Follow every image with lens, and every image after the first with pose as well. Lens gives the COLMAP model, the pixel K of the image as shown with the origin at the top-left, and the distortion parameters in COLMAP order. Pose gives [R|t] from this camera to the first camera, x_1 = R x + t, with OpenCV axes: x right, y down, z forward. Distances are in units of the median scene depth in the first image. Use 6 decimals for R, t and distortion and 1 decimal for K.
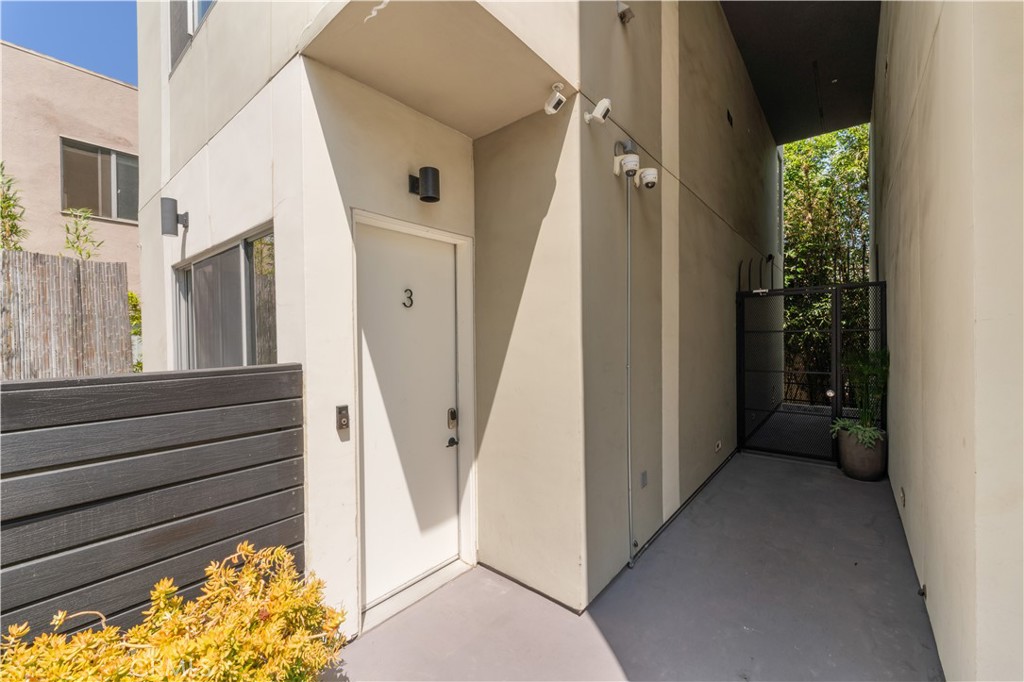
lens RADIAL K [[410.3, 0, 512.7], [0, 410.3, 333.6], [0, 0, 1]] dist [0.001433, 0.000123]
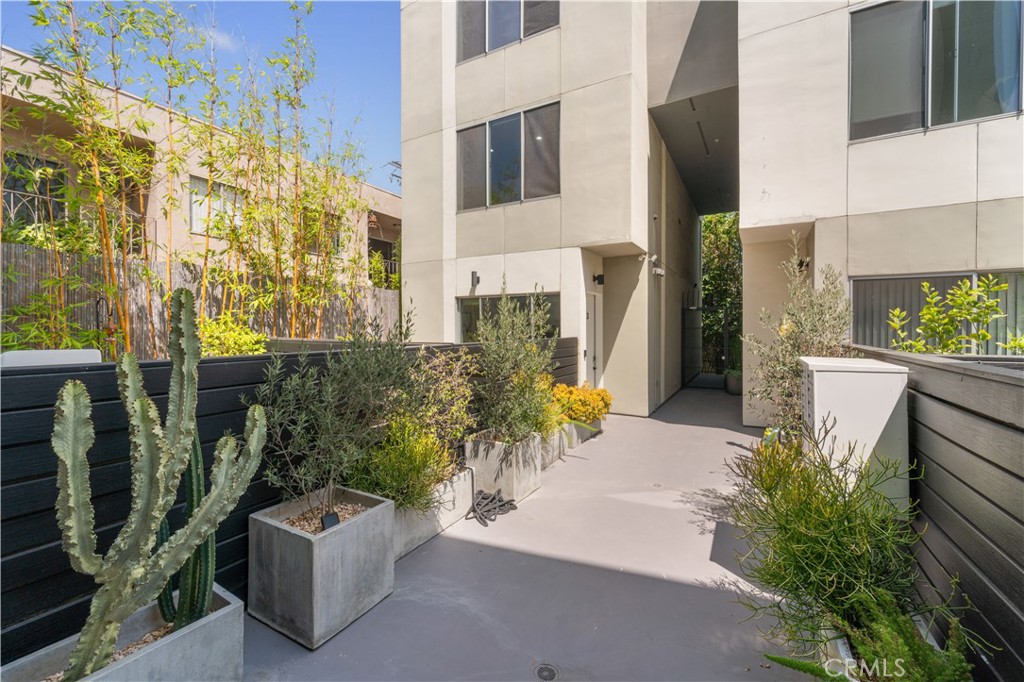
lens RADIAL K [[430.8, 0, 508.3], [0, 430.8, 330.4], [0, 0, 1]] dist [0.001105, -0.000274]
pose [[0.985773, 0.004340, 0.168023, -0.324989], [-0.004508, 0.999990, 0.000613, 0.004206], [-0.168019, -0.001362, 0.985783, -0.469918]]
